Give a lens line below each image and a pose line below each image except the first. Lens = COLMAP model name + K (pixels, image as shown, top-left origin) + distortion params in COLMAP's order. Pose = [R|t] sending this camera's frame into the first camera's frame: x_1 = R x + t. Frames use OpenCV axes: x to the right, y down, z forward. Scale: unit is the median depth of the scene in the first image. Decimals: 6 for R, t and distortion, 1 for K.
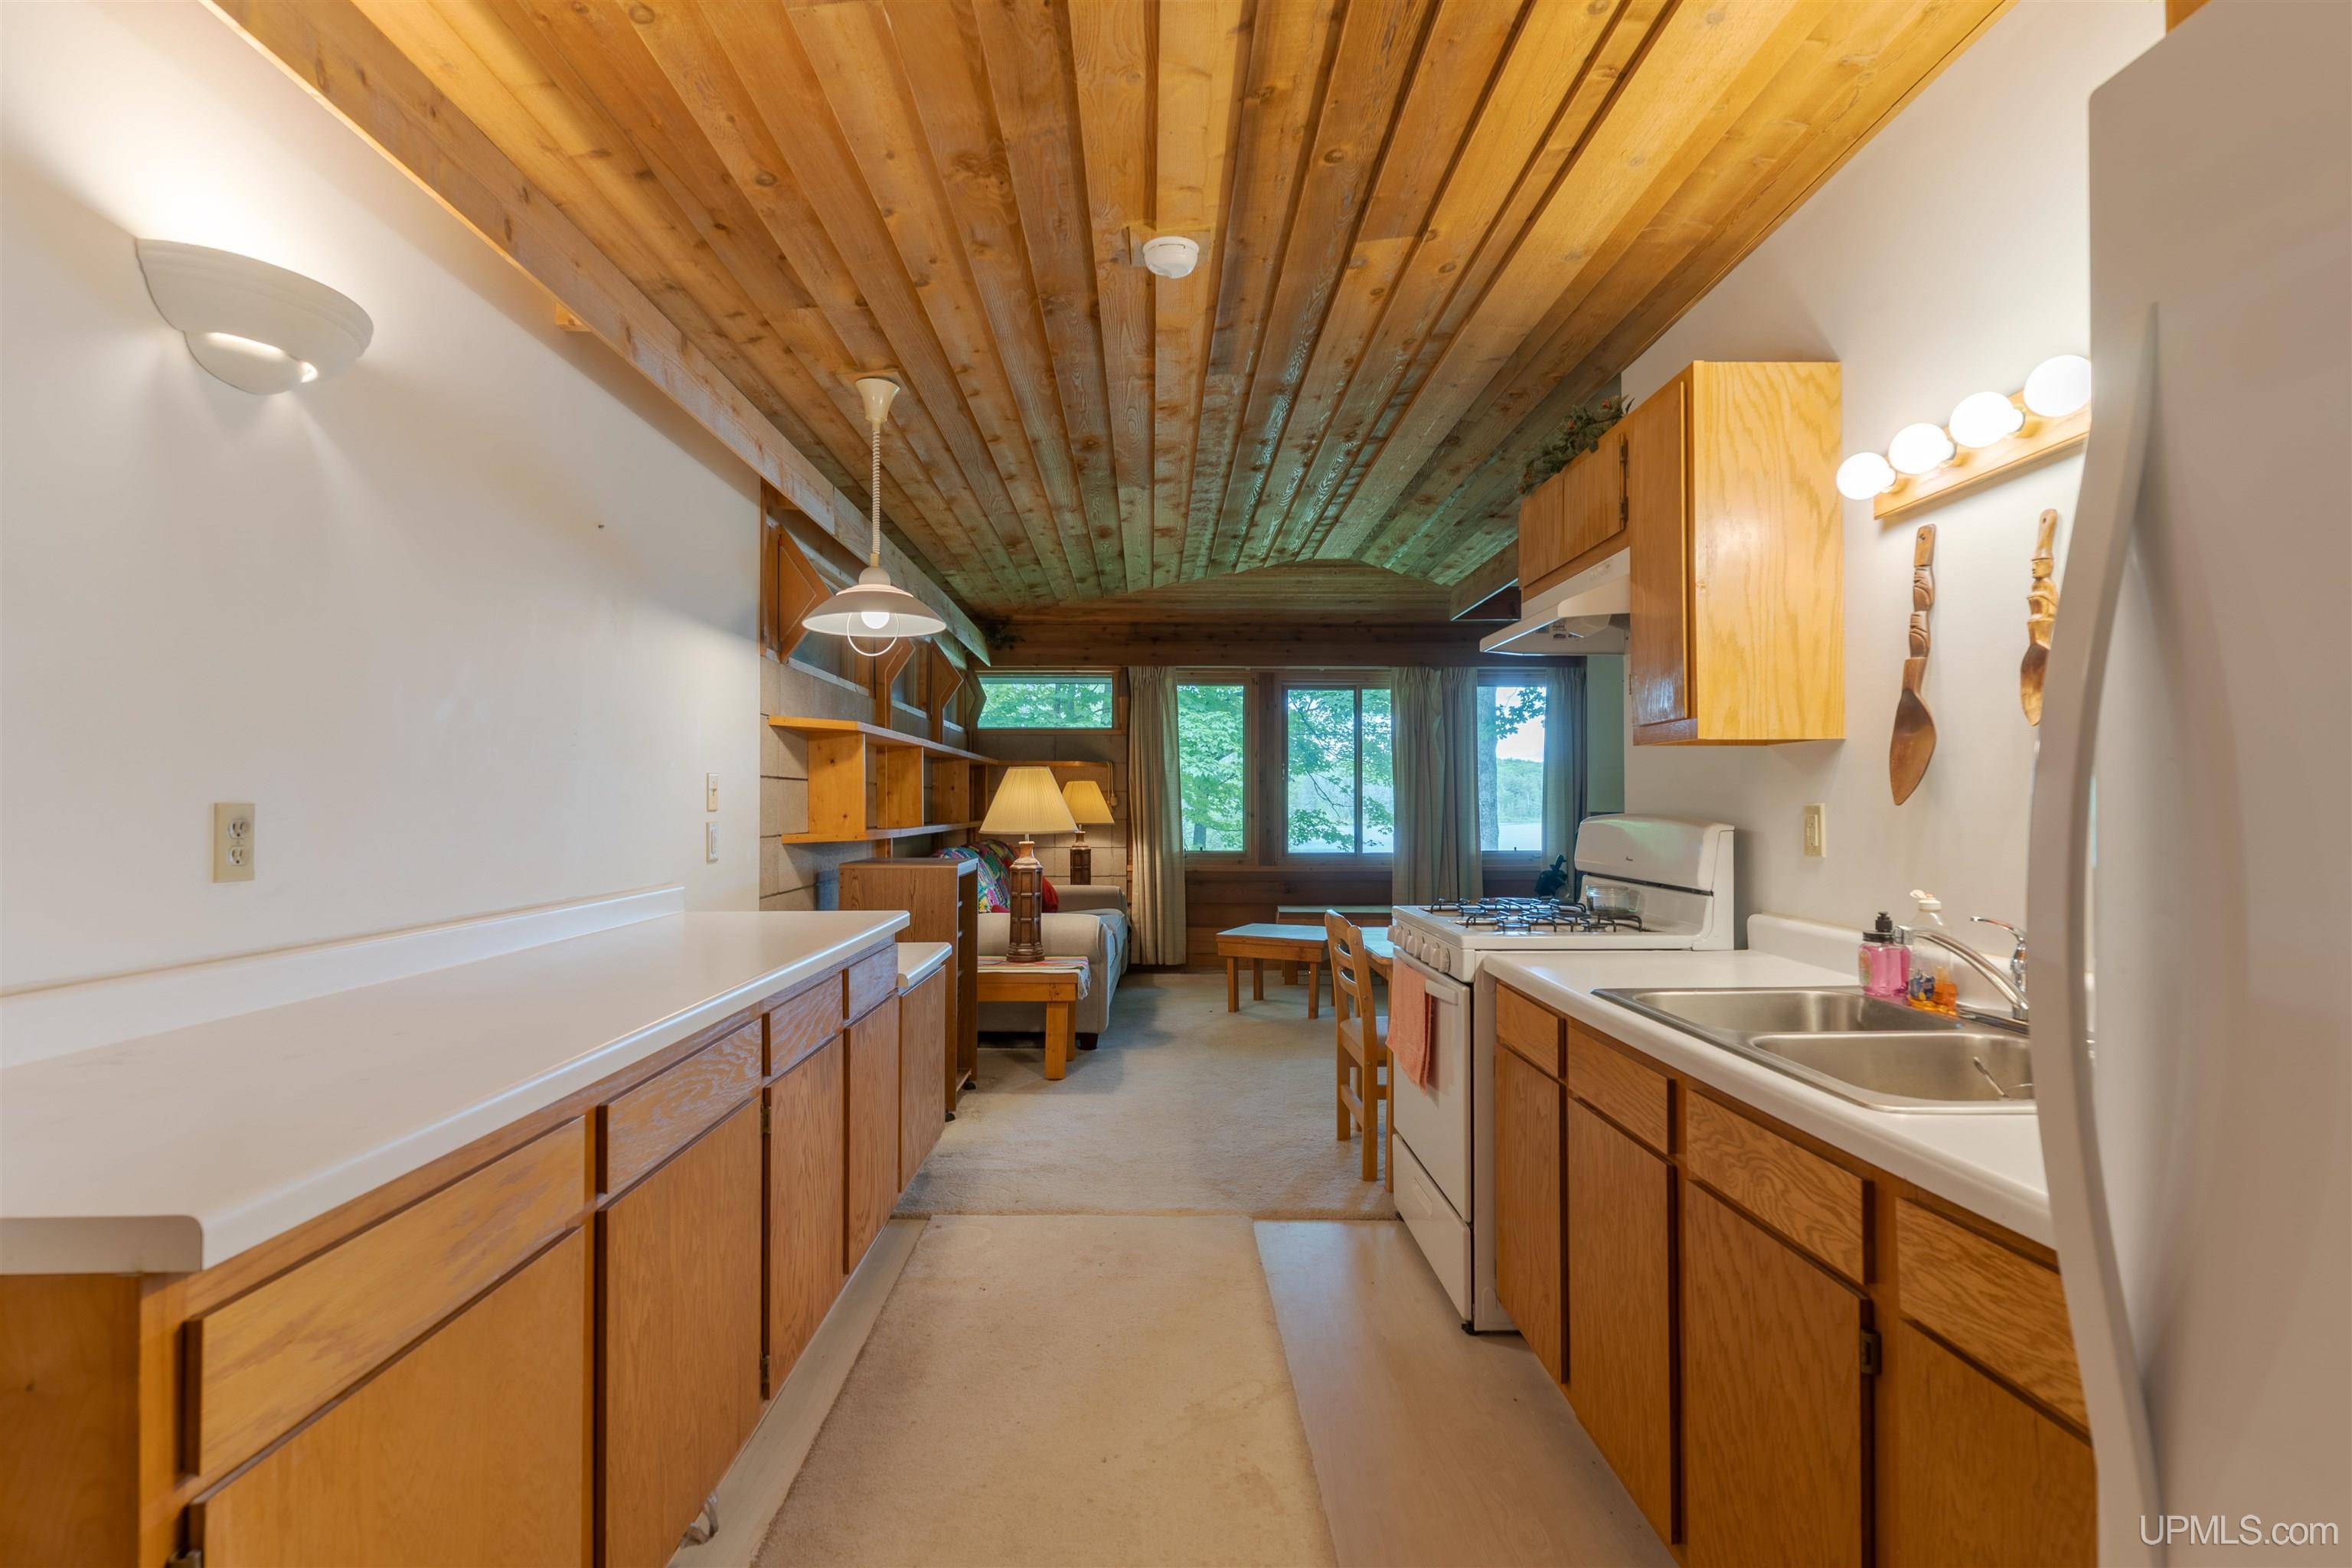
lens RADIAL K [[1126.6, 0, 1173.0], [0, 1126.6, 783.8], [0, 0, 1]] dist [-0.000889, 0.000303]
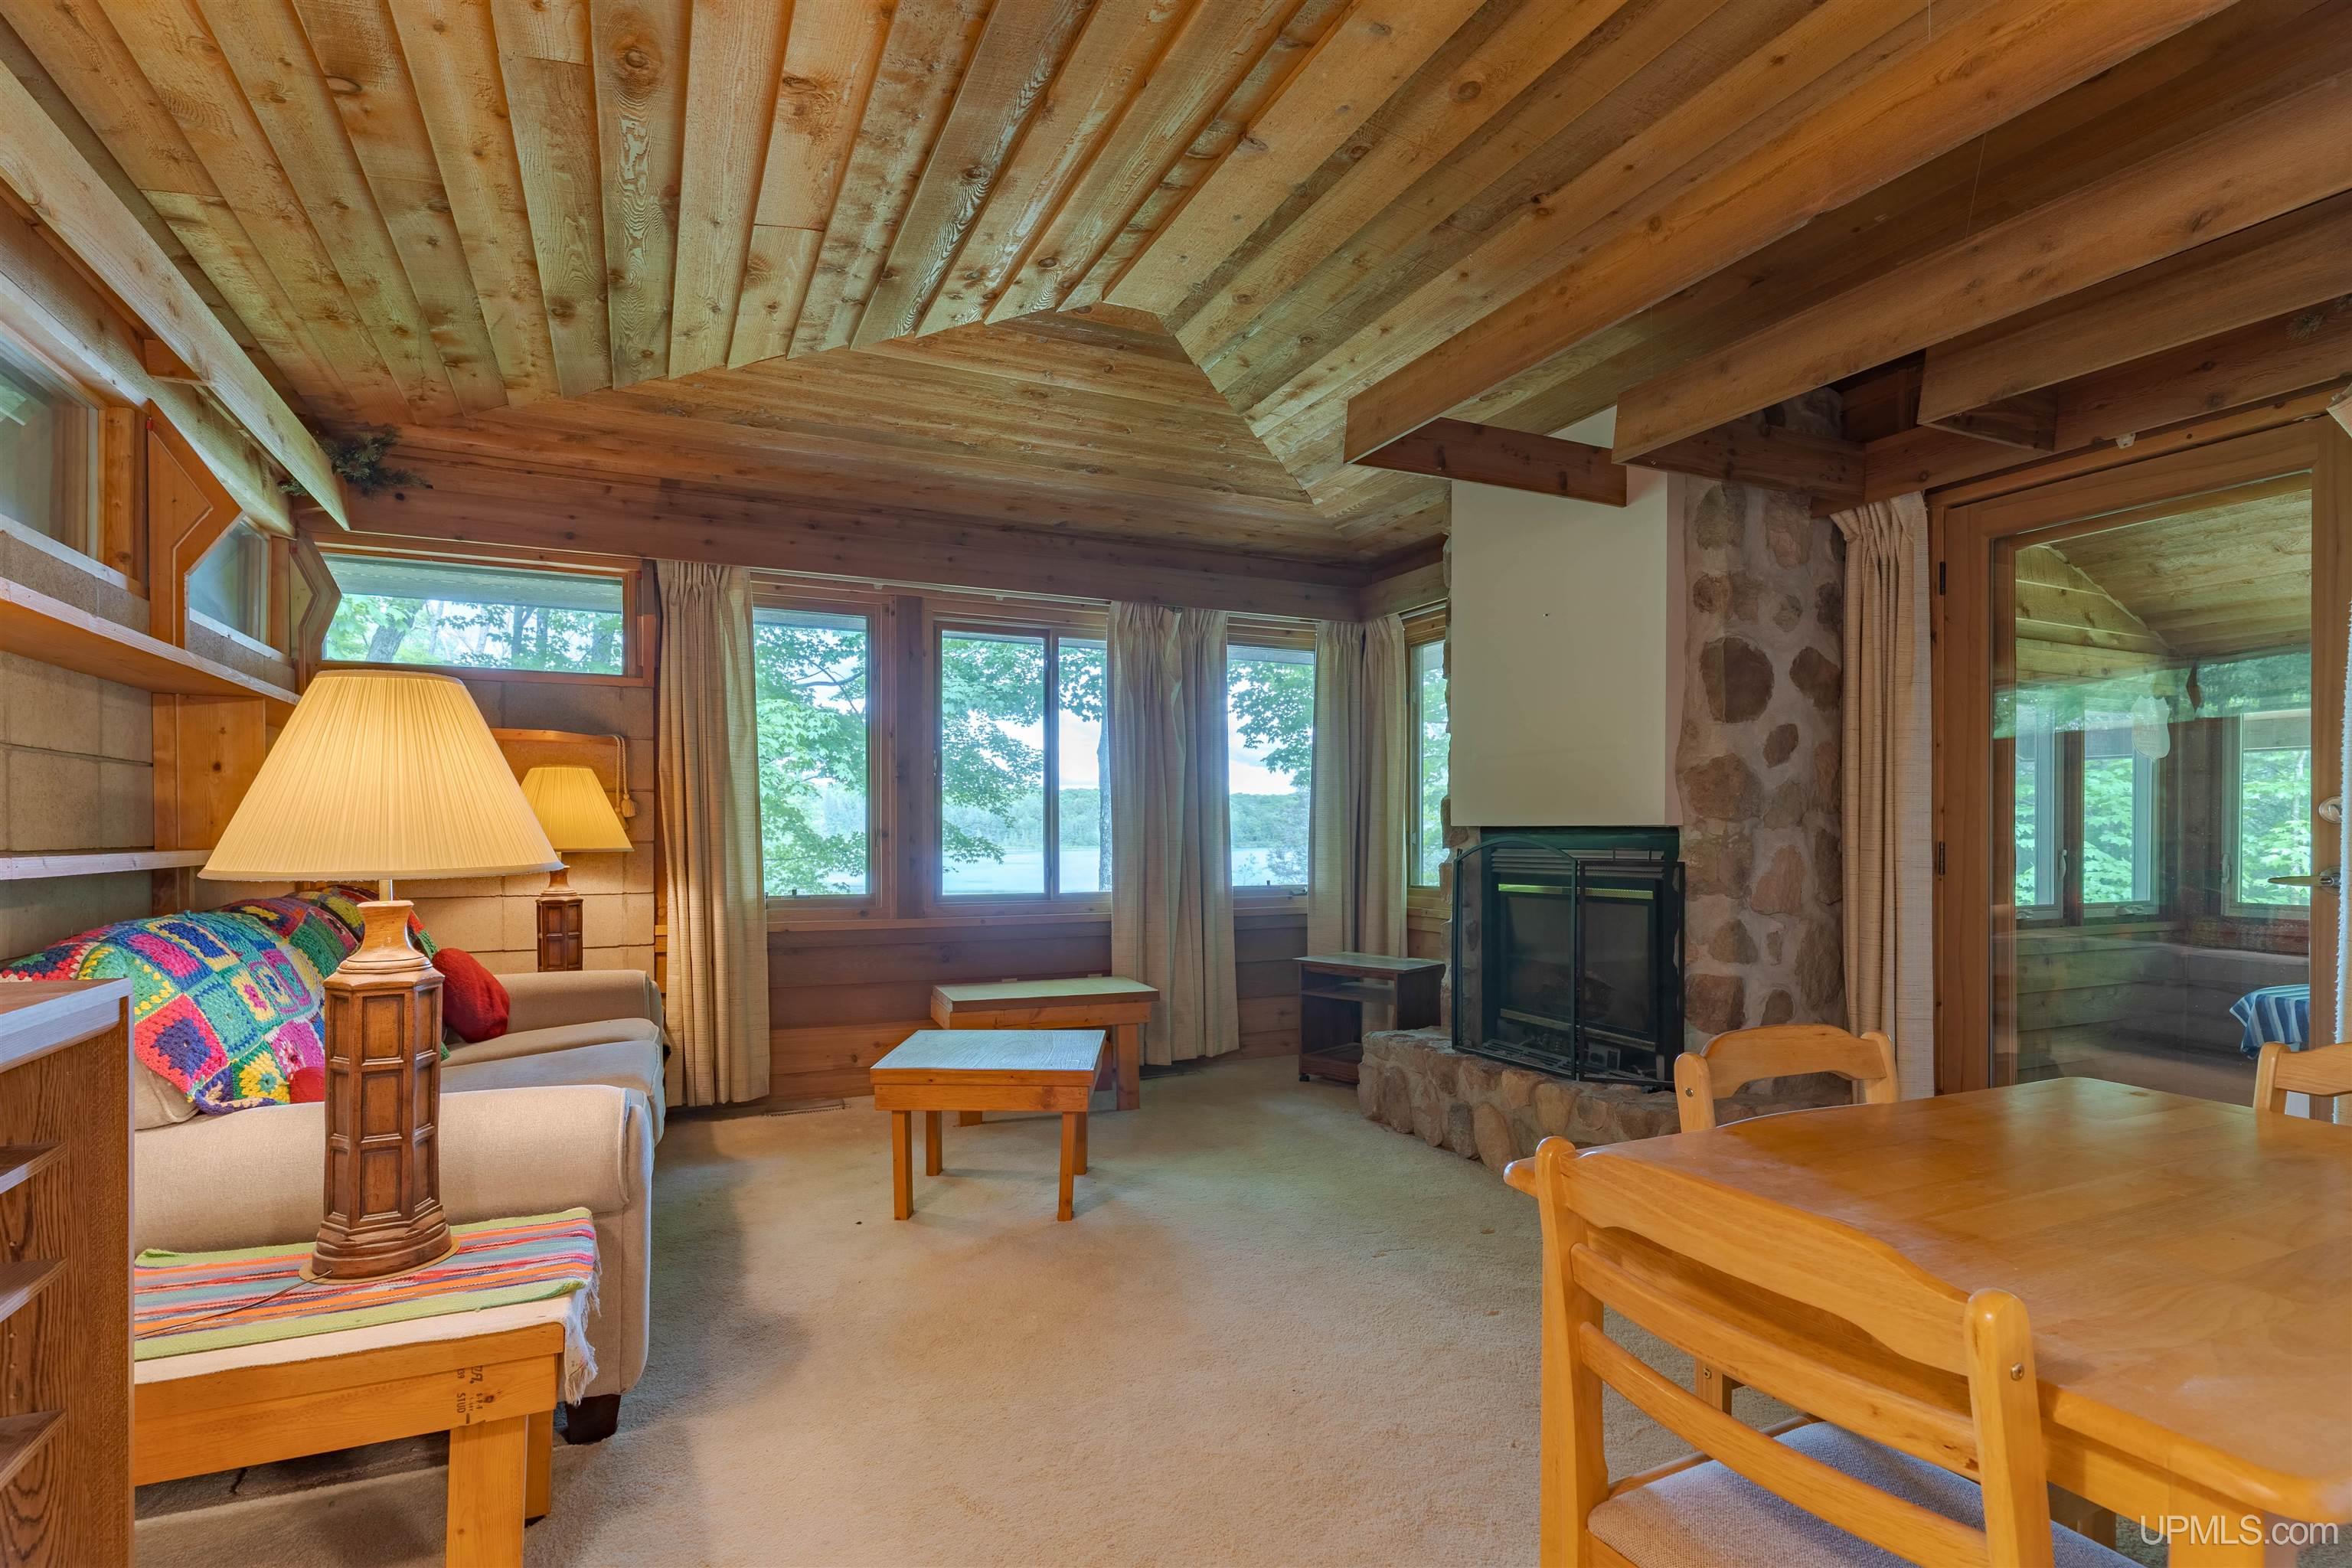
lens RADIAL K [[1145.6, 0, 1176.8], [0, 1145.6, 834.1], [0, 0, 1]] dist [0.001269, 0.000501]
pose [[0.913979, -0.001370, 0.405758, -0.036415], [-0.007377, 0.999773, 0.019994, 0.015653], [-0.405694, -0.021267, 0.913762, 0.404401]]
